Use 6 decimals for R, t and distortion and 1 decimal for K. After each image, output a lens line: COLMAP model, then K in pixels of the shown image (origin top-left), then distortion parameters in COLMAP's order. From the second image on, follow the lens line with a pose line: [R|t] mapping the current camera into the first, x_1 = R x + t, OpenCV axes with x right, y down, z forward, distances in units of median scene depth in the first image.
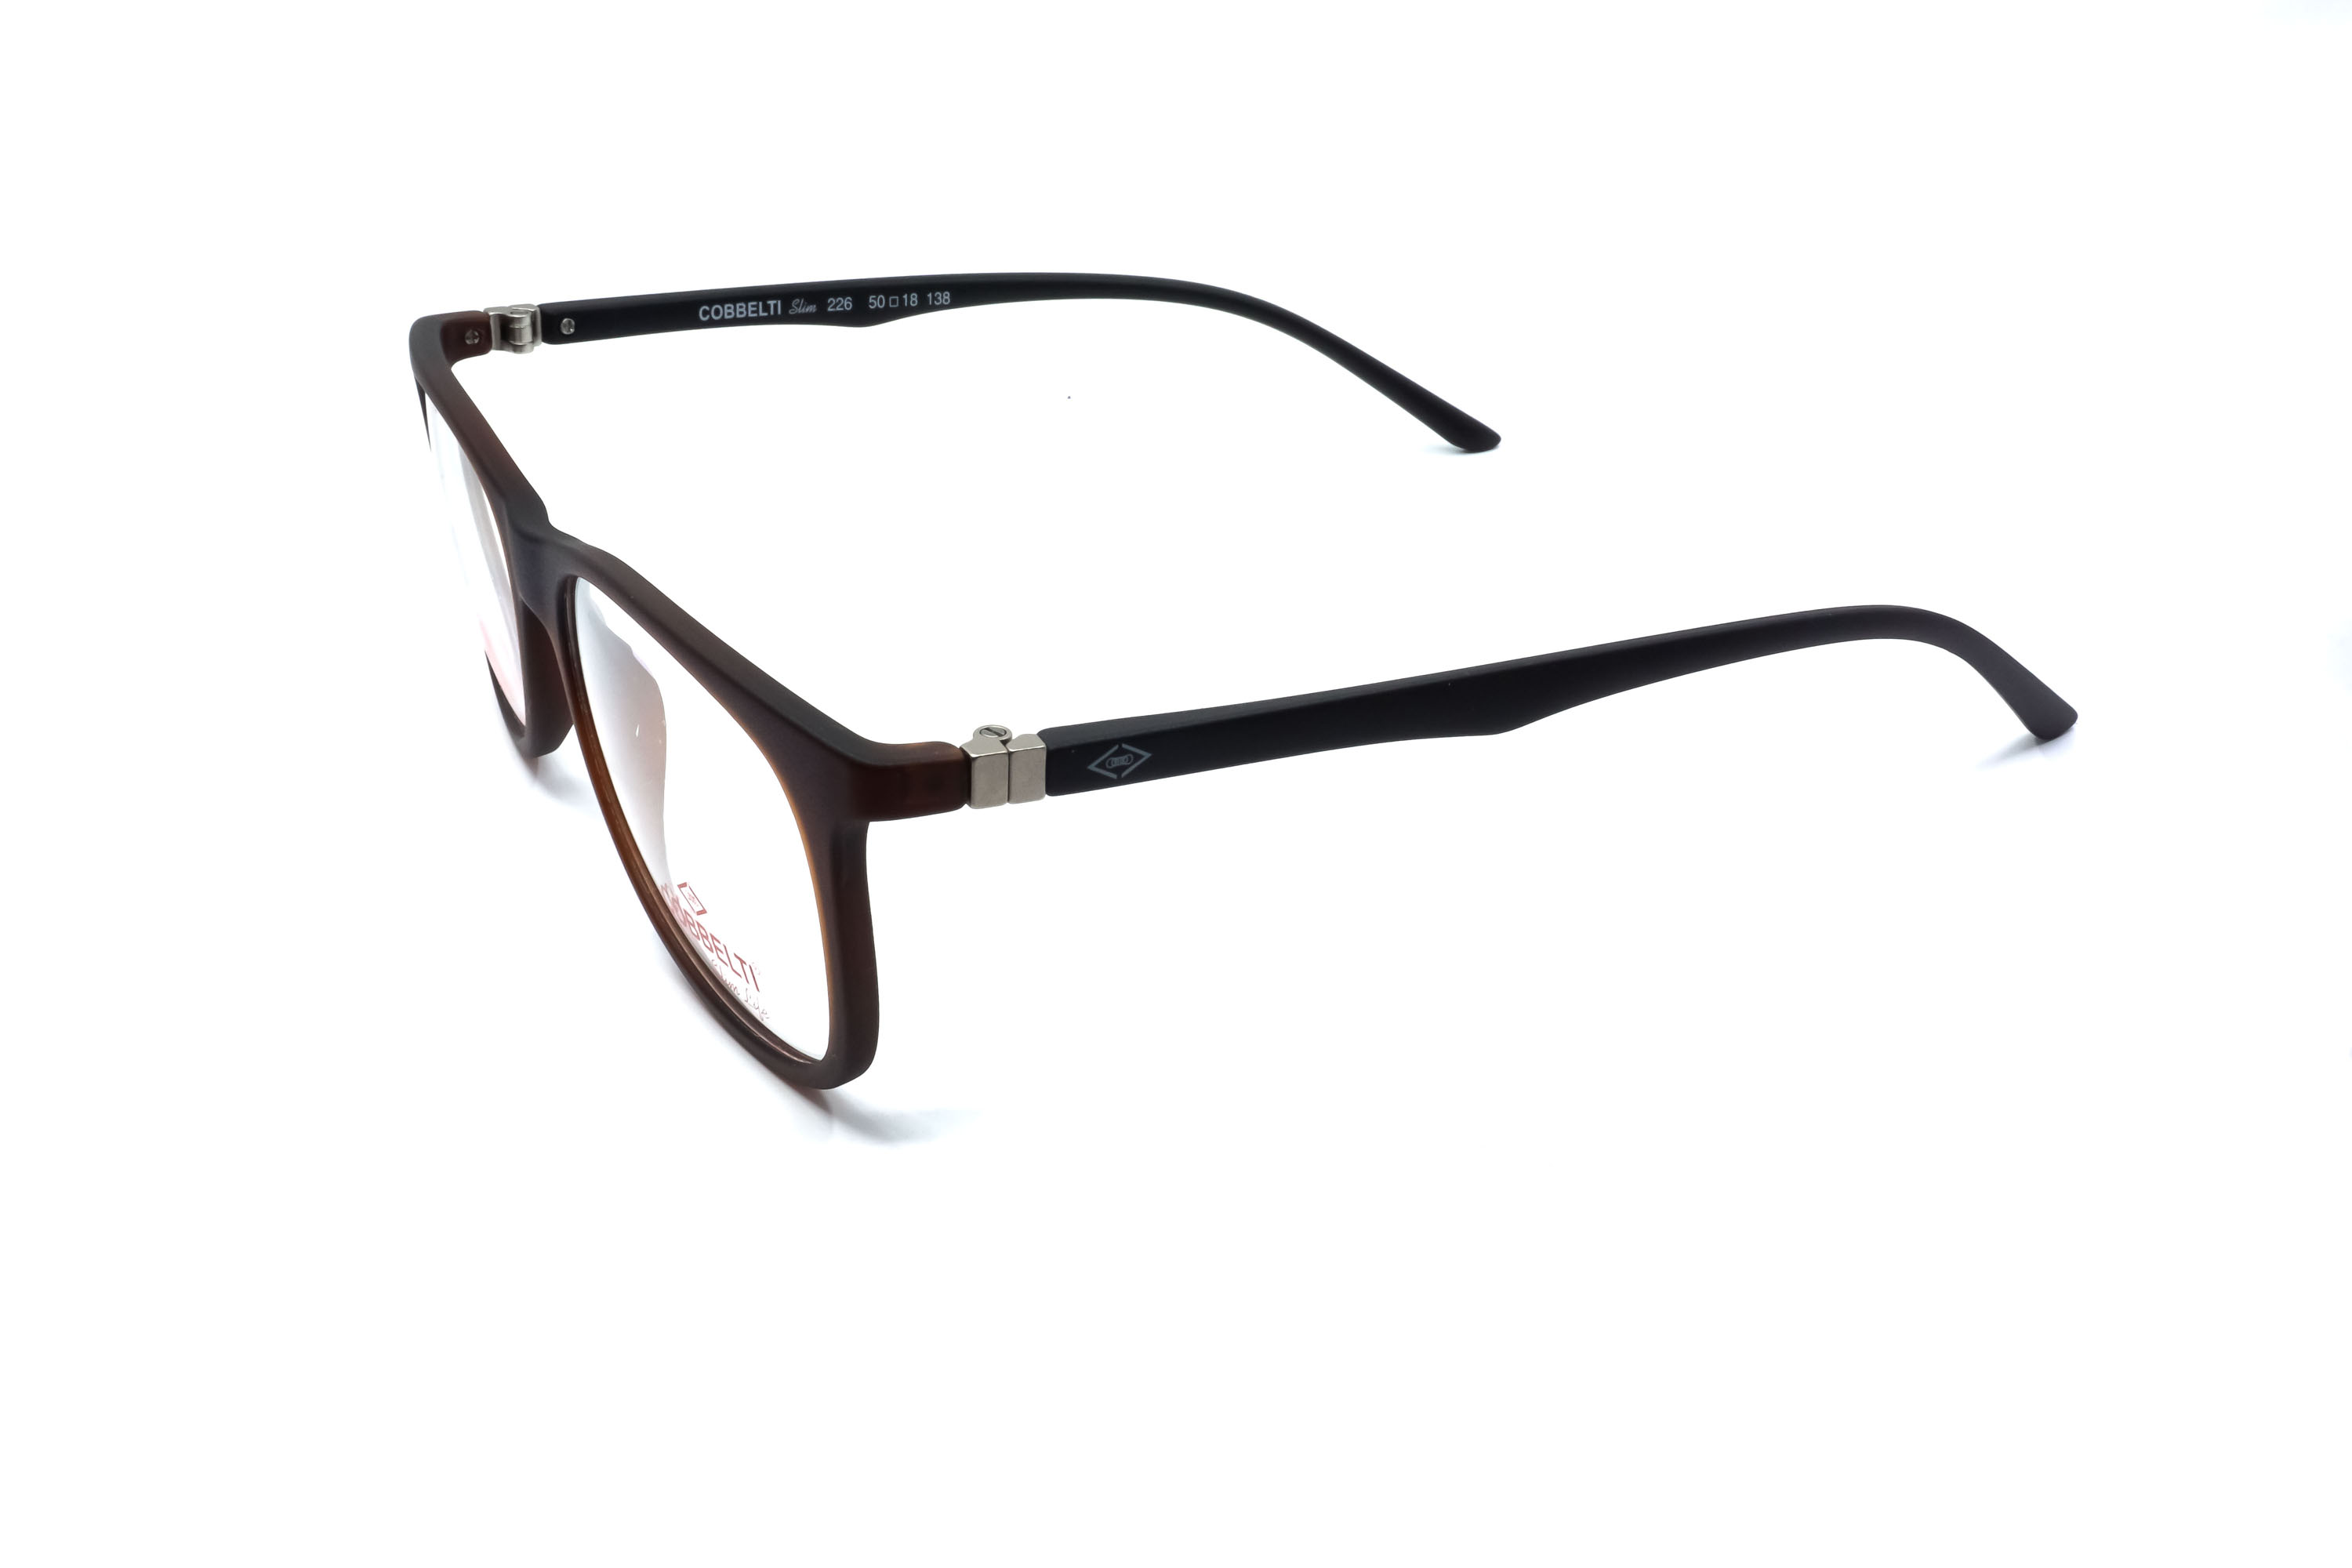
lens RADIAL K [[2592.1, 0, 1176.0], [0, 2592.1, 784.0], [0, 0, 1]] dist [-0.000272, 0.041653]
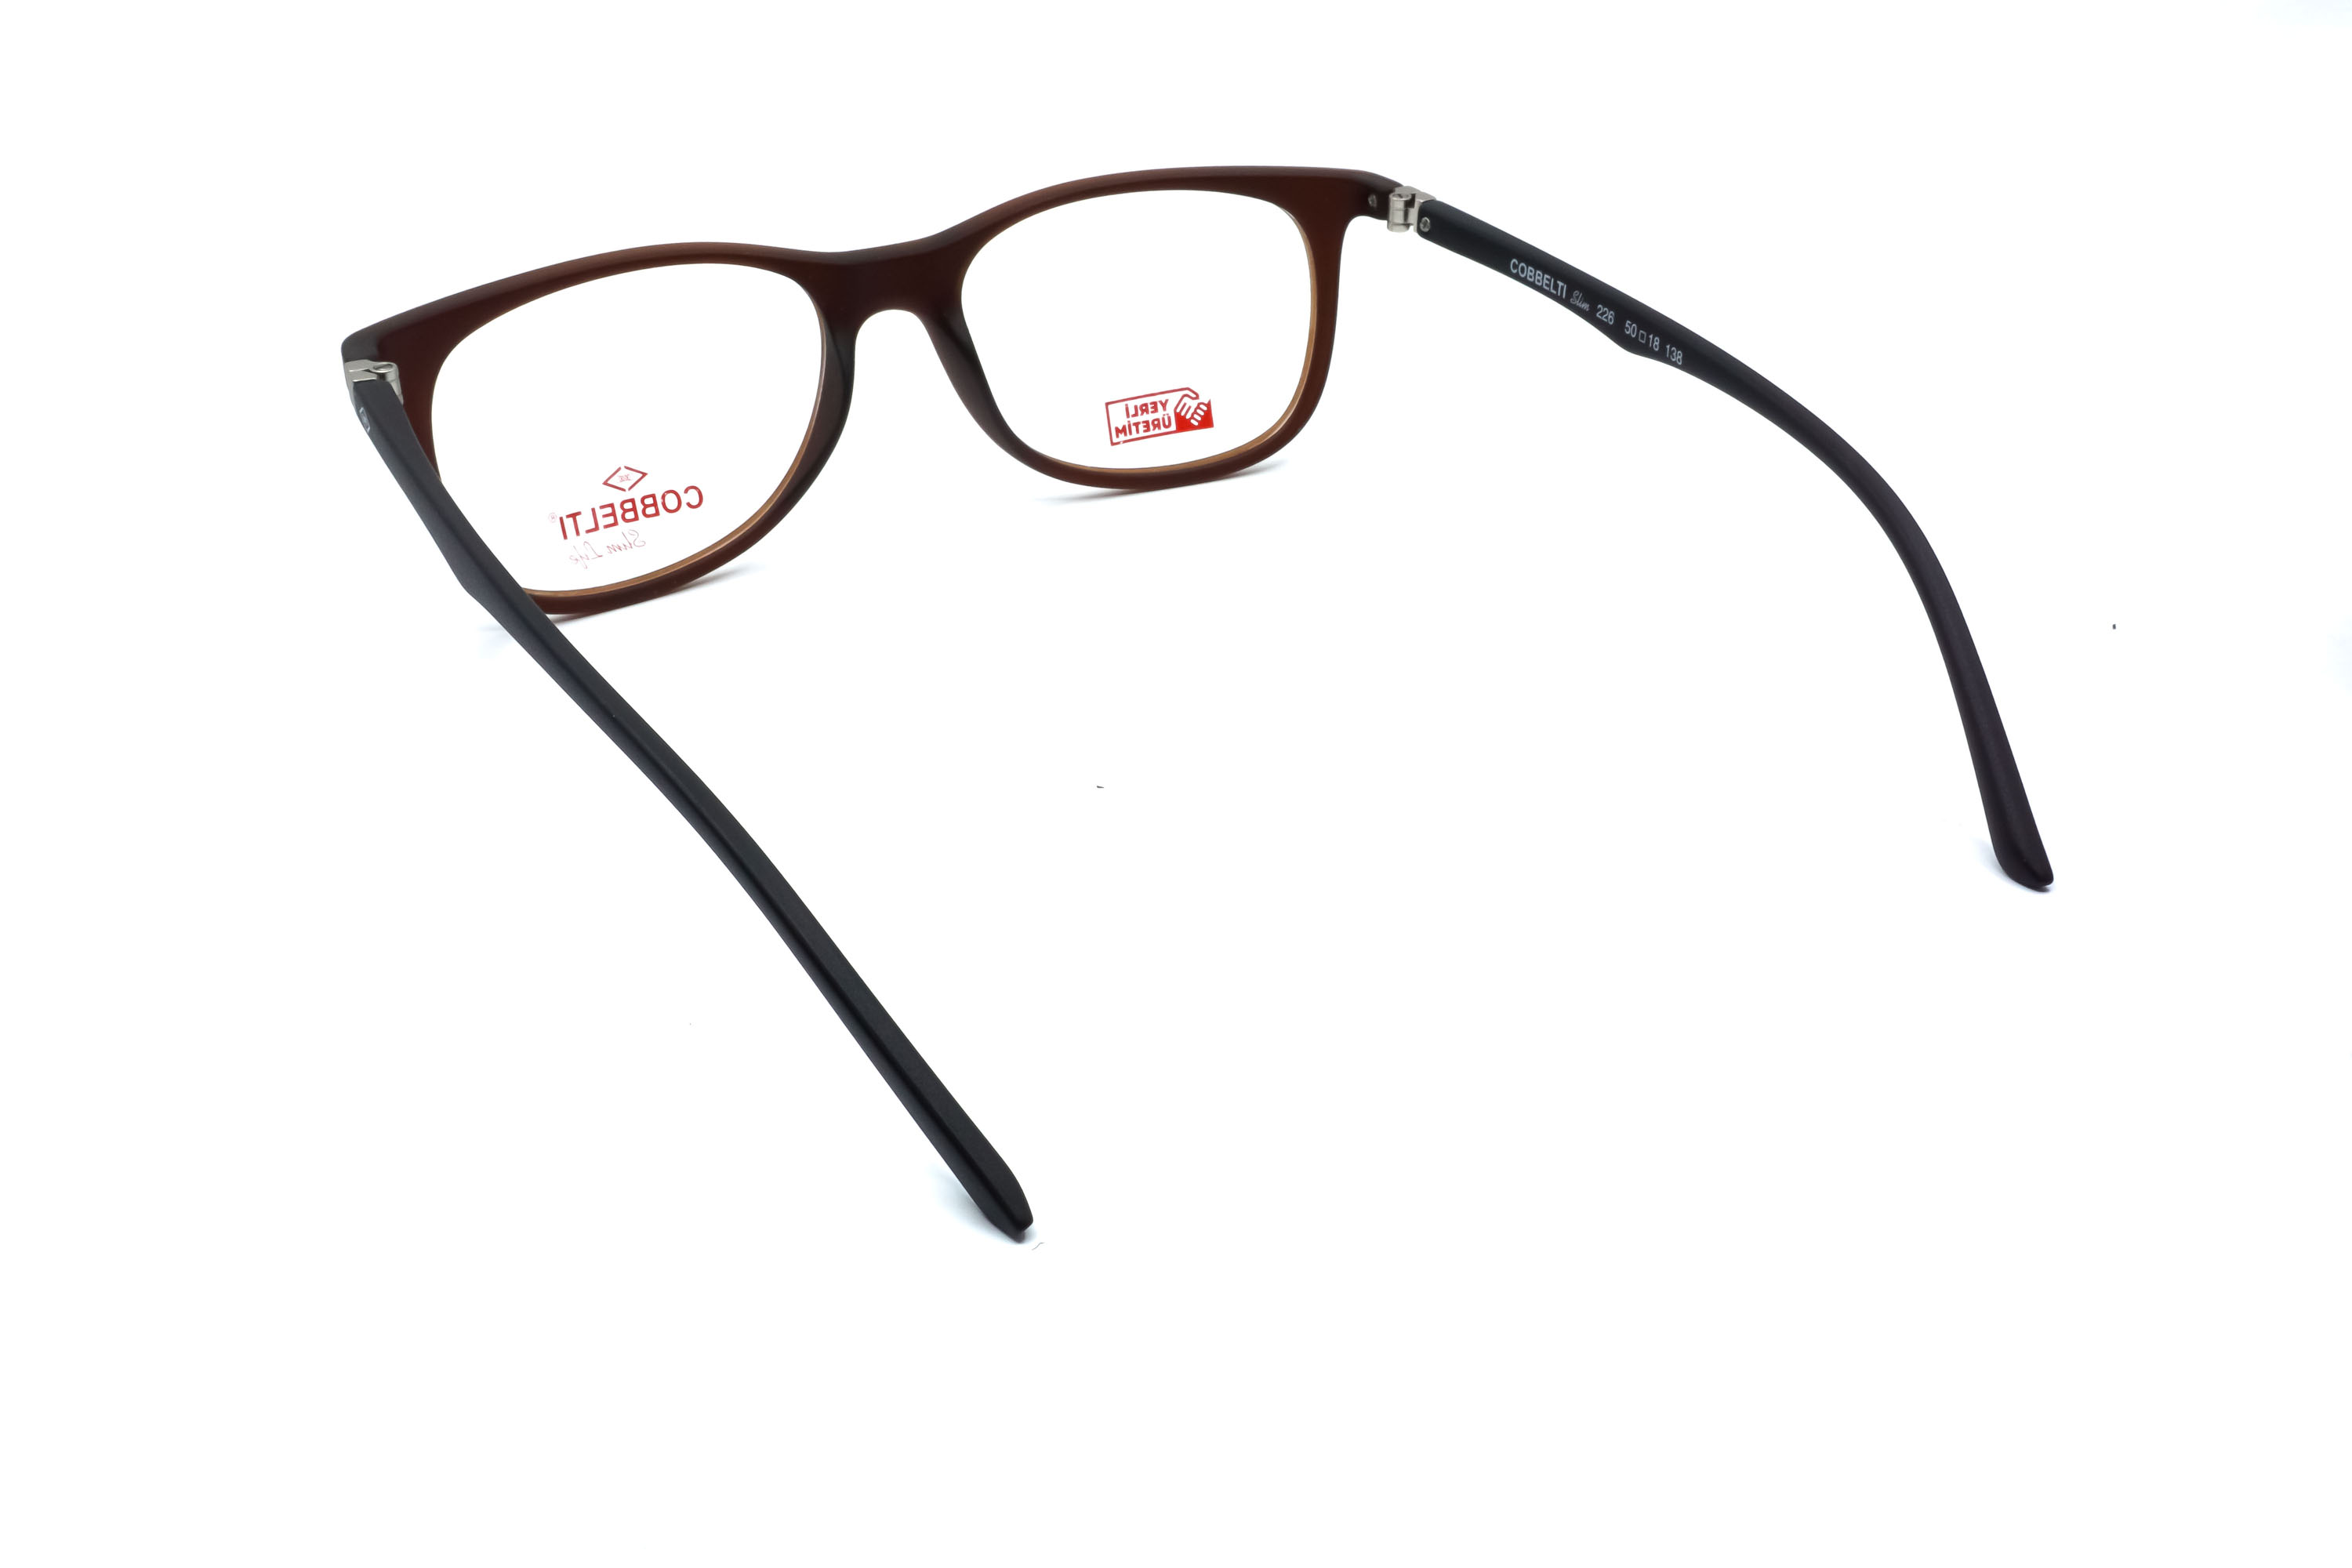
lens RADIAL K [[2592.1, 0, 1176.0], [0, 2592.1, 784.0], [0, 0, 1]] dist [-0.000272, 0.041653]
pose [[0.000083, 0.475403, -0.879768, 0.849289], [-0.427672, 0.795269, 0.429702, -0.417853], [0.903934, 0.376216, 0.203383, 0.778724]]
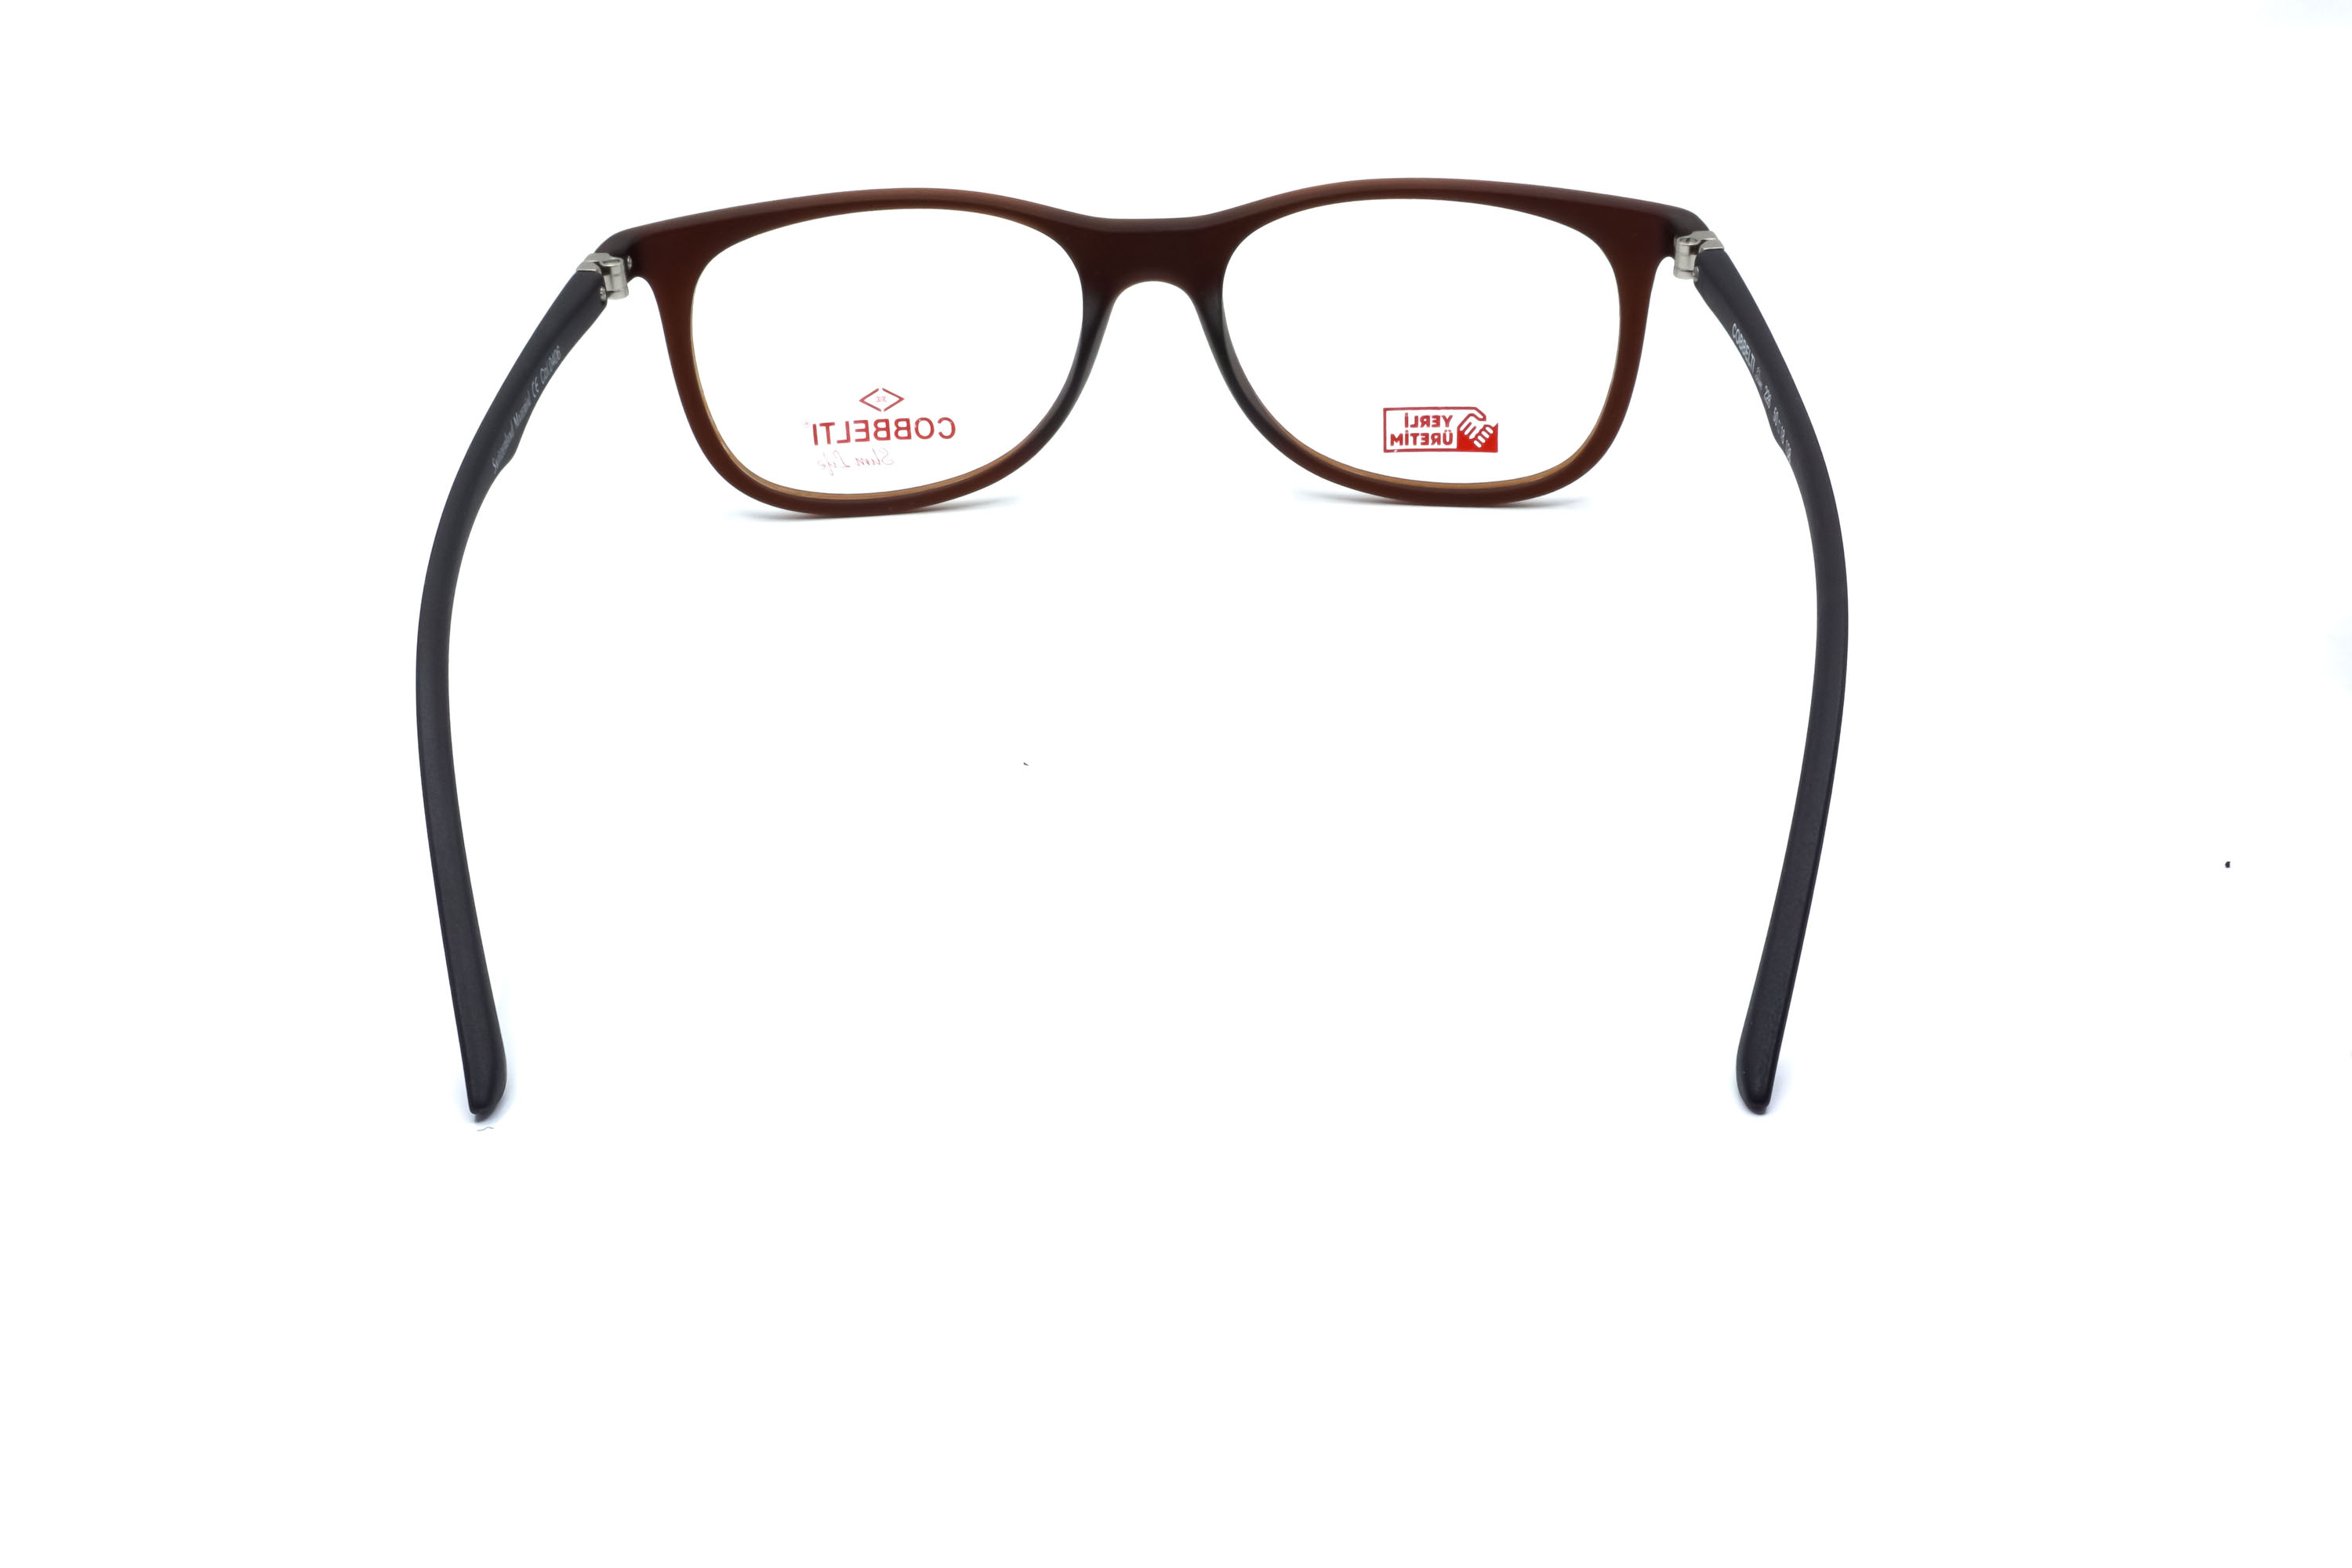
lens RADIAL K [[2592.1, 0, 1176.0], [0, 2592.1, 784.0], [0, 0, 1]] dist [-0.000272, 0.041653]
pose [[-0.500910, 0.428035, -0.752247, 0.724832], [-0.353384, 0.692253, 0.629210, -0.611027], [0.790069, 0.581010, -0.195496, 1.164849]]
